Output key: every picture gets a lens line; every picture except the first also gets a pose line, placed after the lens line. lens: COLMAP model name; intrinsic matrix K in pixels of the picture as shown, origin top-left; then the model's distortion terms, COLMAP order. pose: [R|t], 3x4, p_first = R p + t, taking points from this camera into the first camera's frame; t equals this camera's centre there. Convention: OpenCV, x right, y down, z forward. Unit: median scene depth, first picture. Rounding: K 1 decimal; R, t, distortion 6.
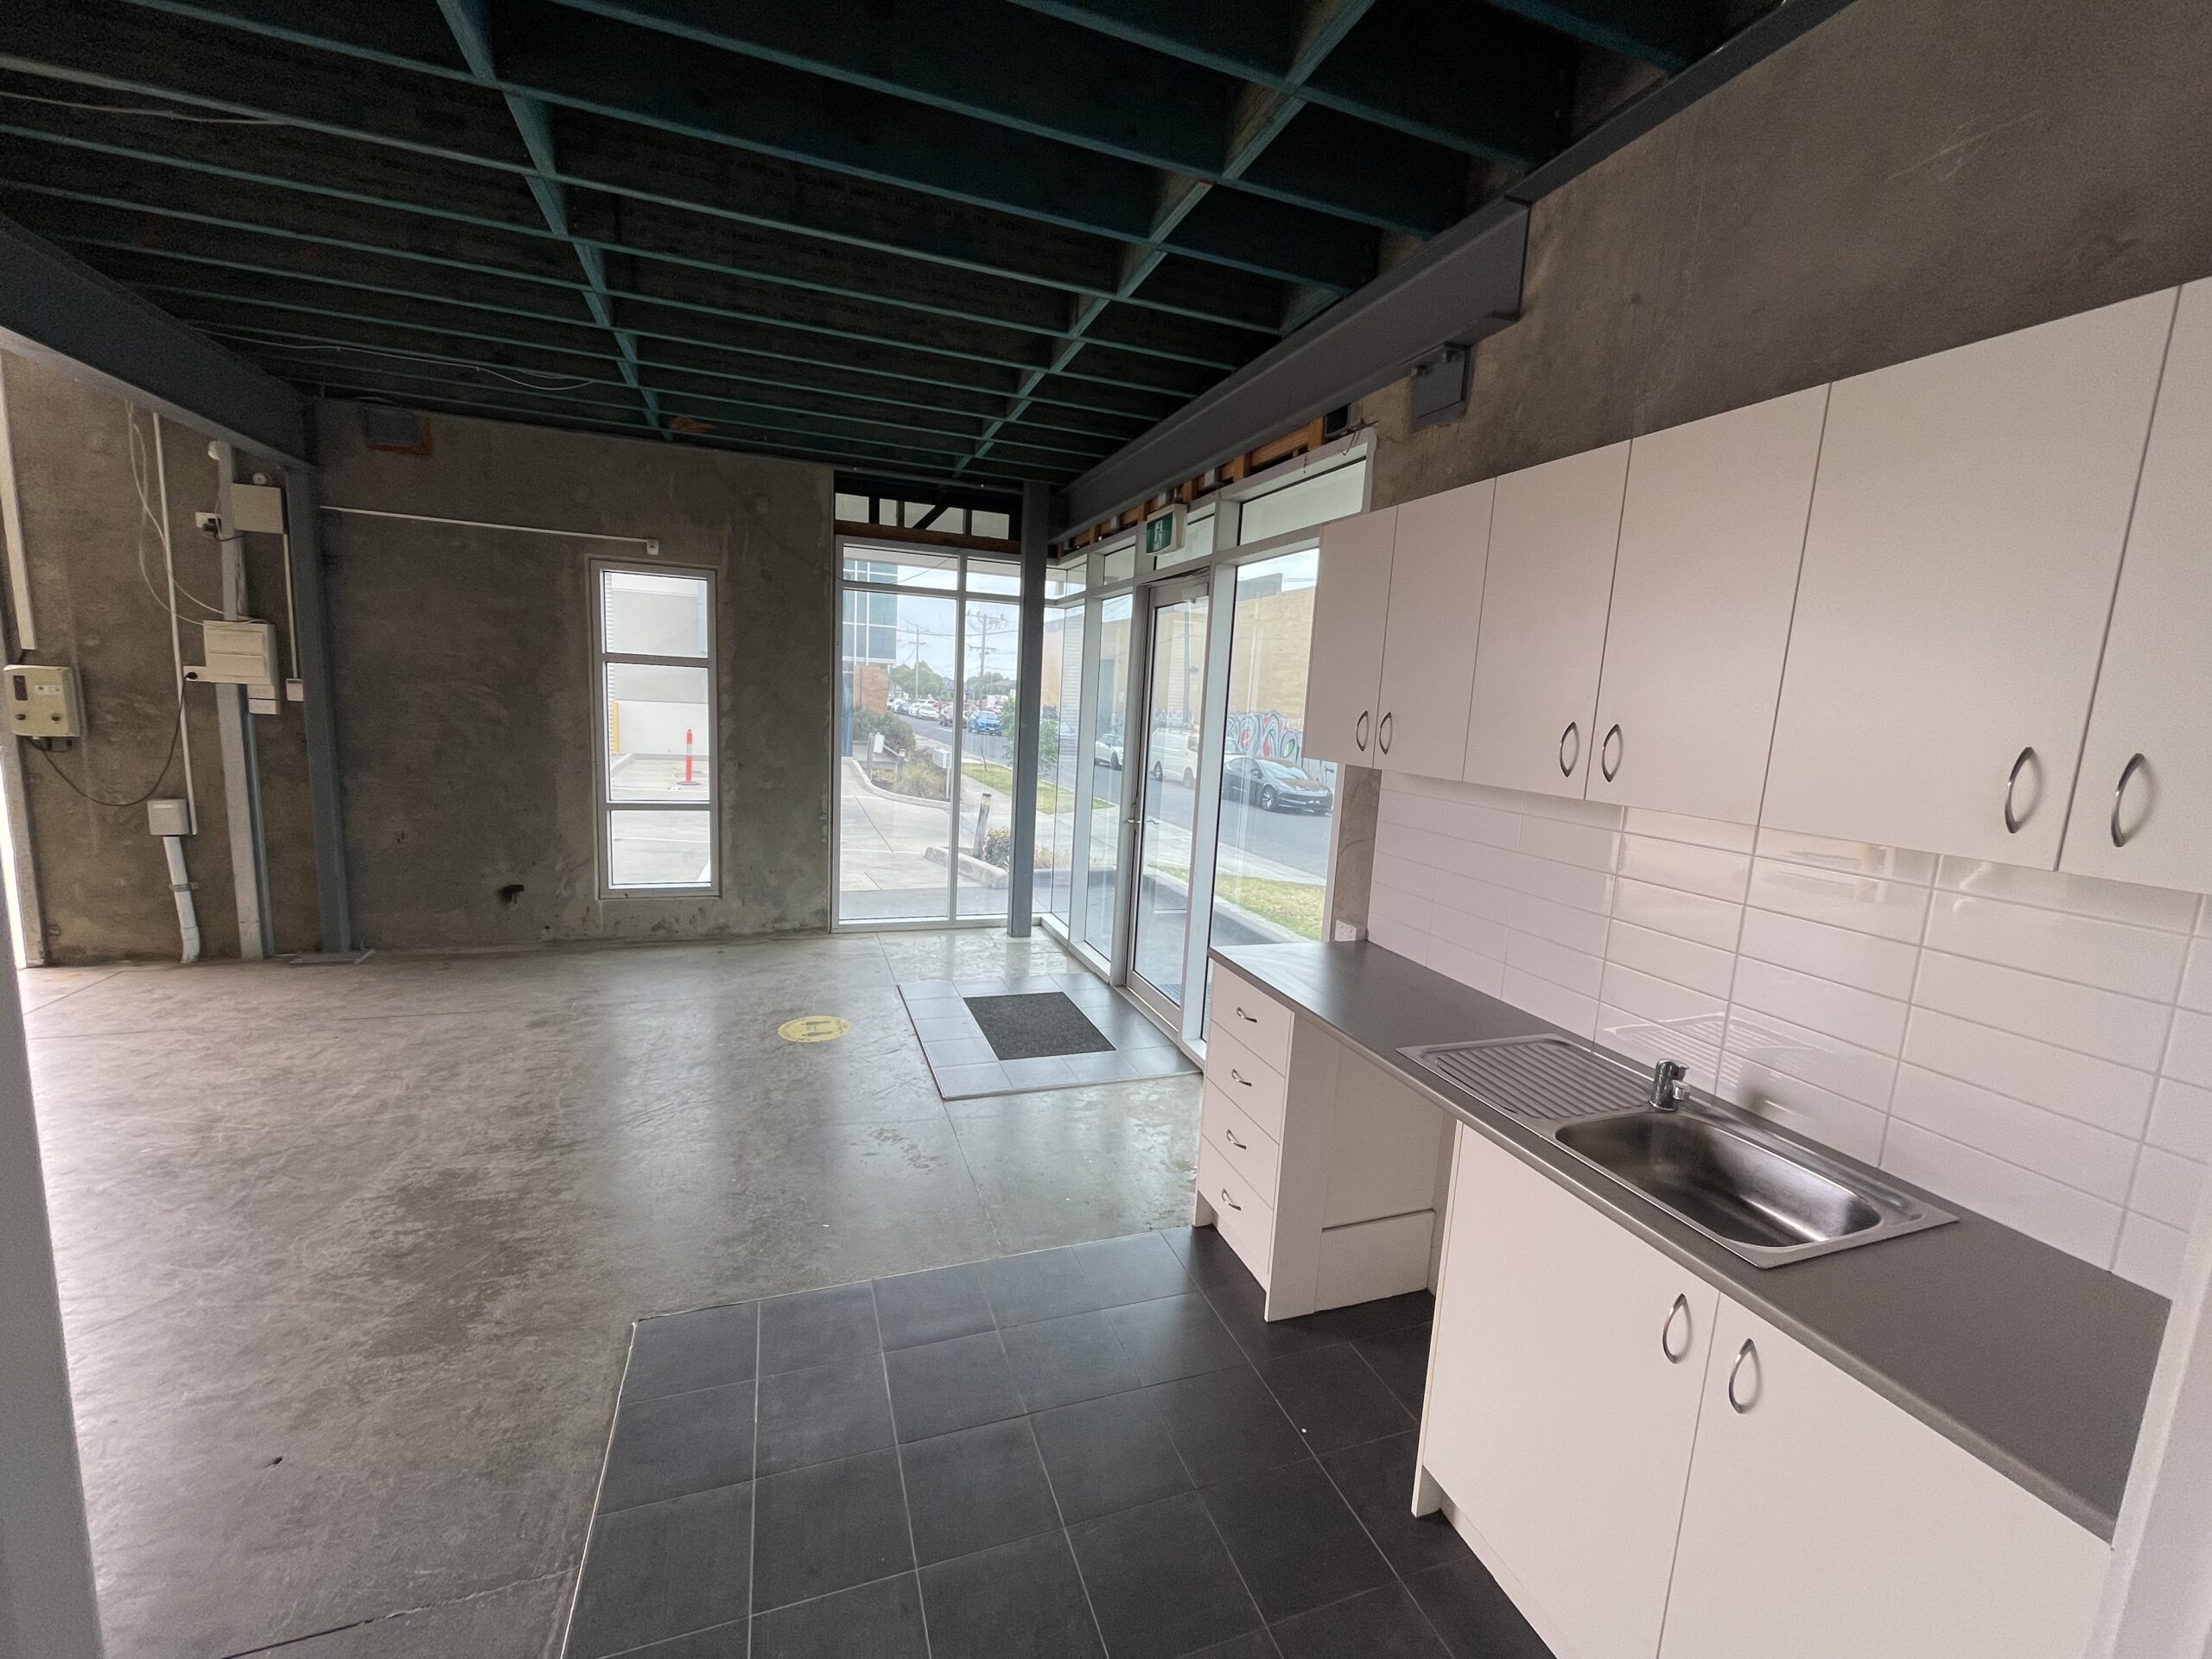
lens RADIAL K [[892.7, 0, 1106.0], [0, 892.7, 829.5], [0, 0, 1]] dist [-0.000569, -0.000235]
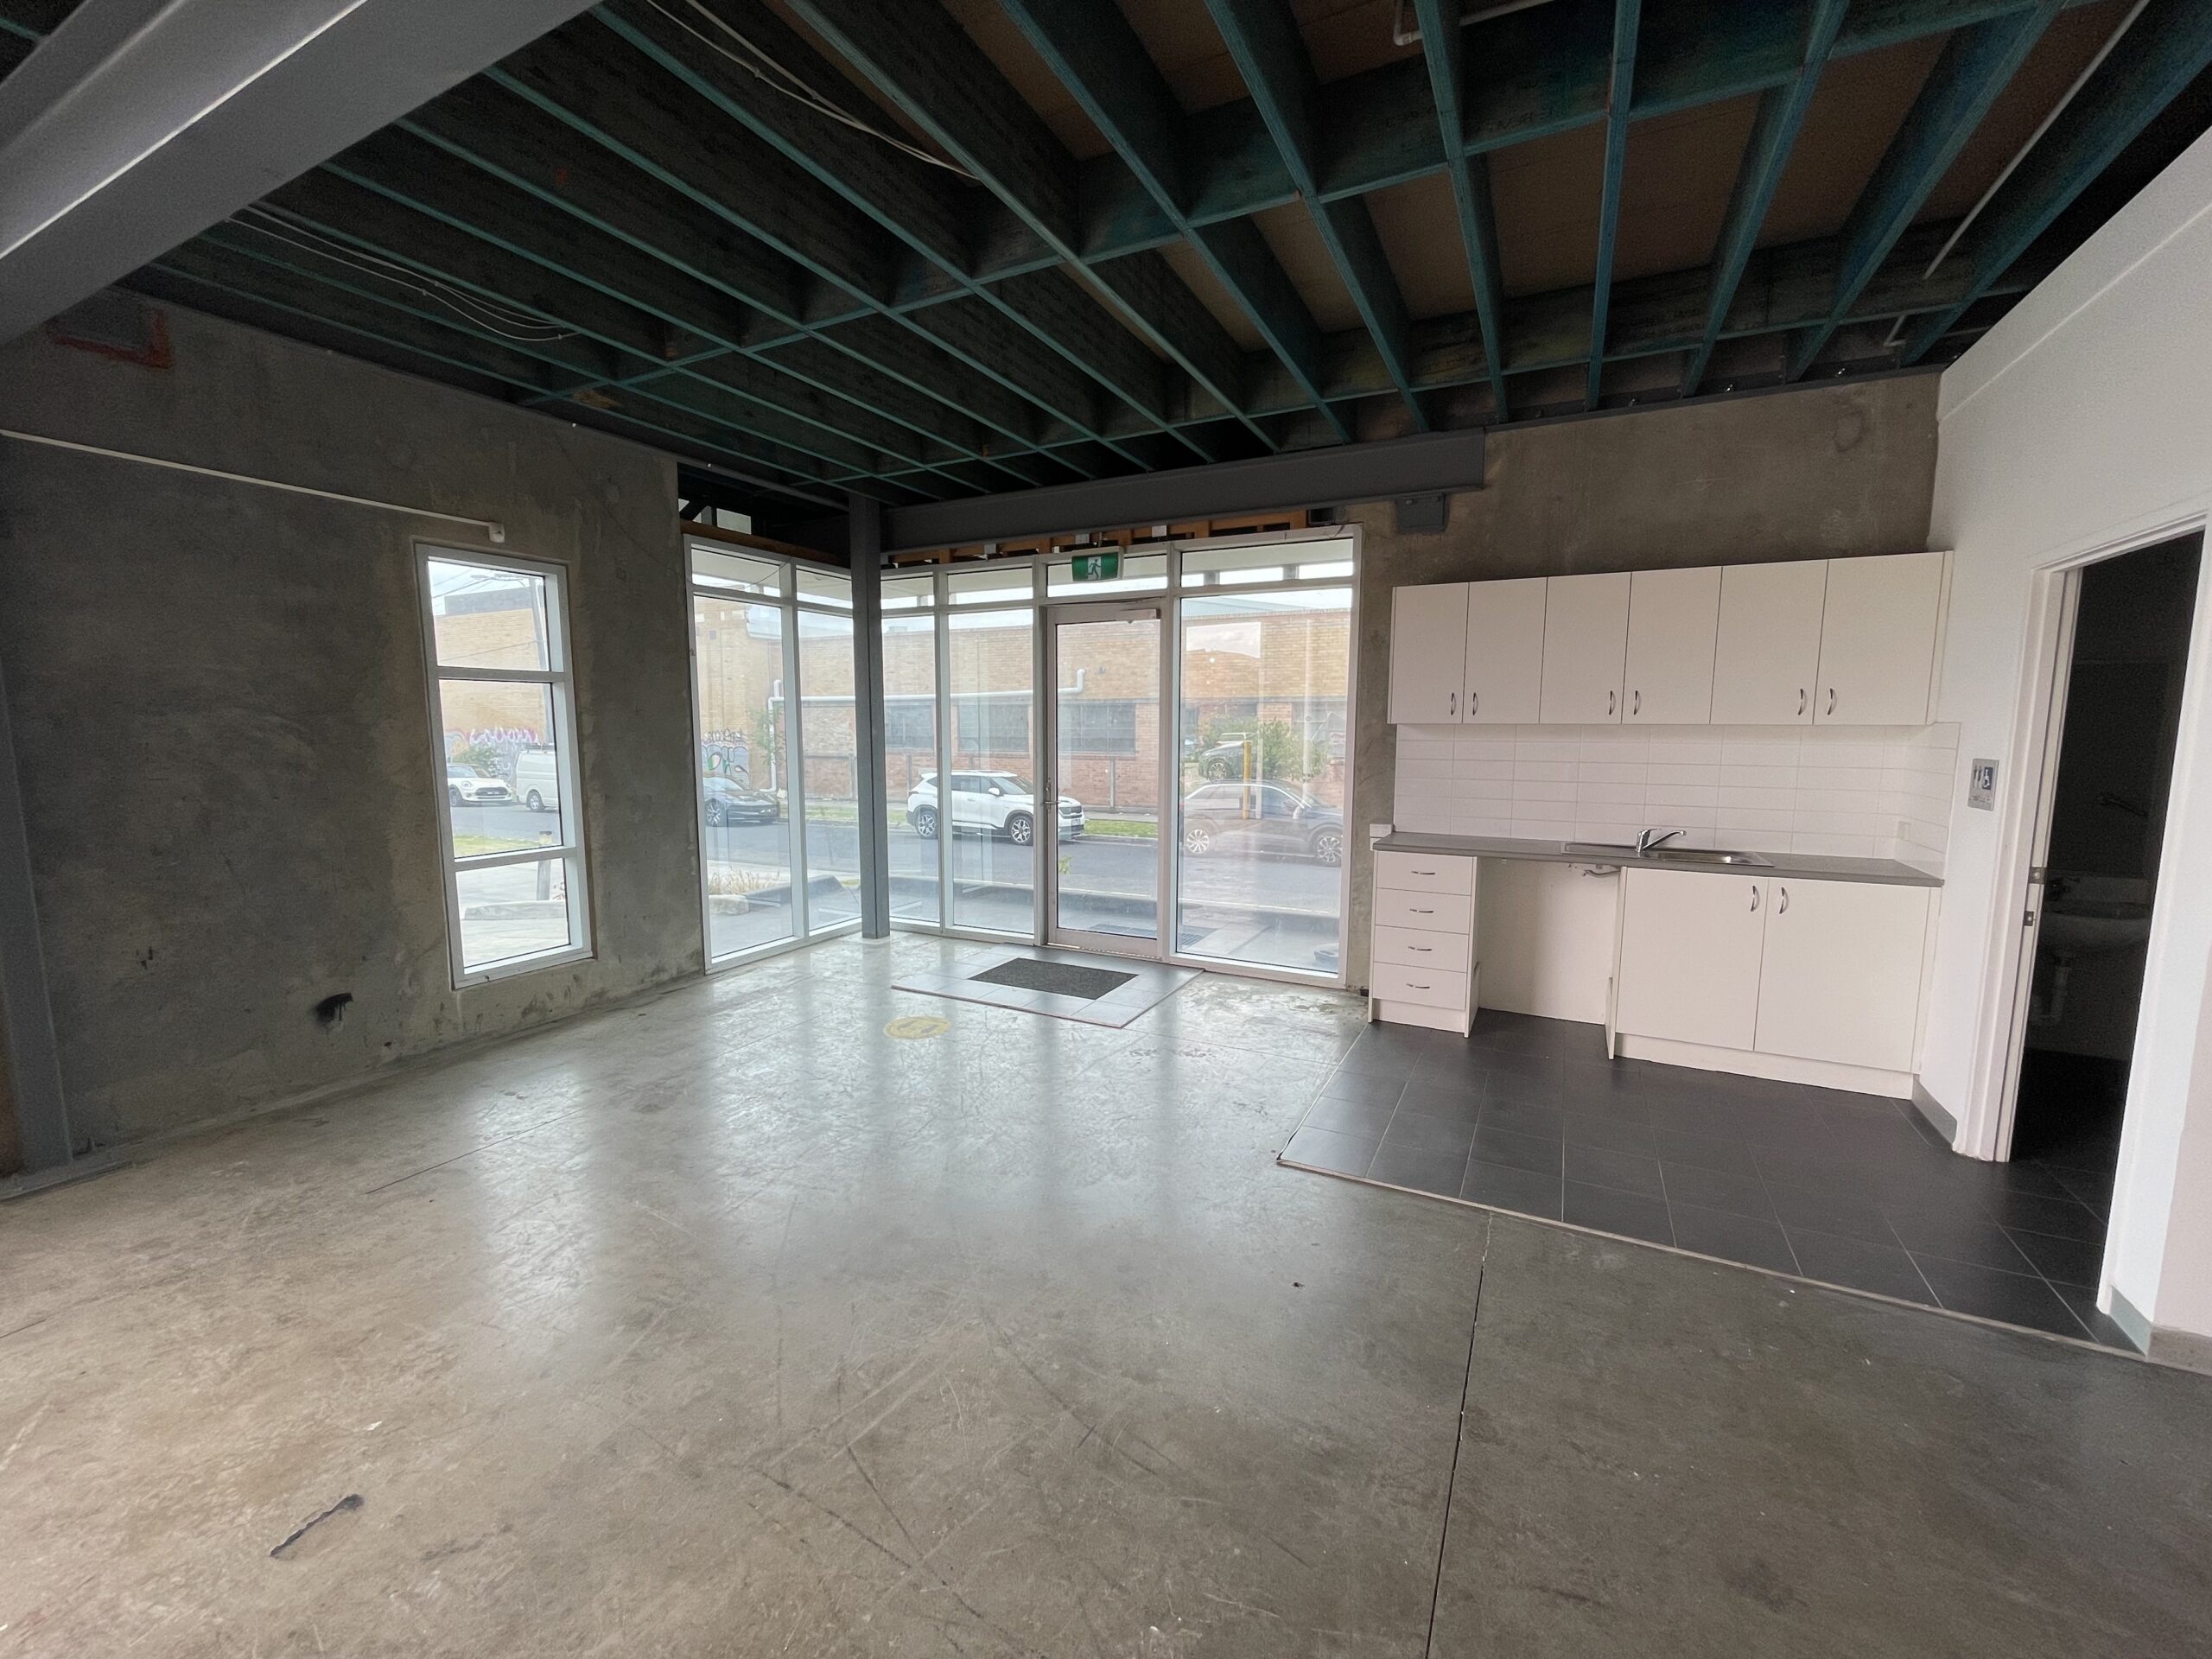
lens RADIAL K [[892.7, 0, 1106.0], [0, 892.7, 829.5], [0, 0, 1]] dist [-0.000569, -0.000235]
pose [[0.733613, -0.131022, 0.666817, -0.663392], [0.136187, 0.989677, 0.044631, -0.015993], [-0.665782, 0.058070, 0.743884, 0.061104]]
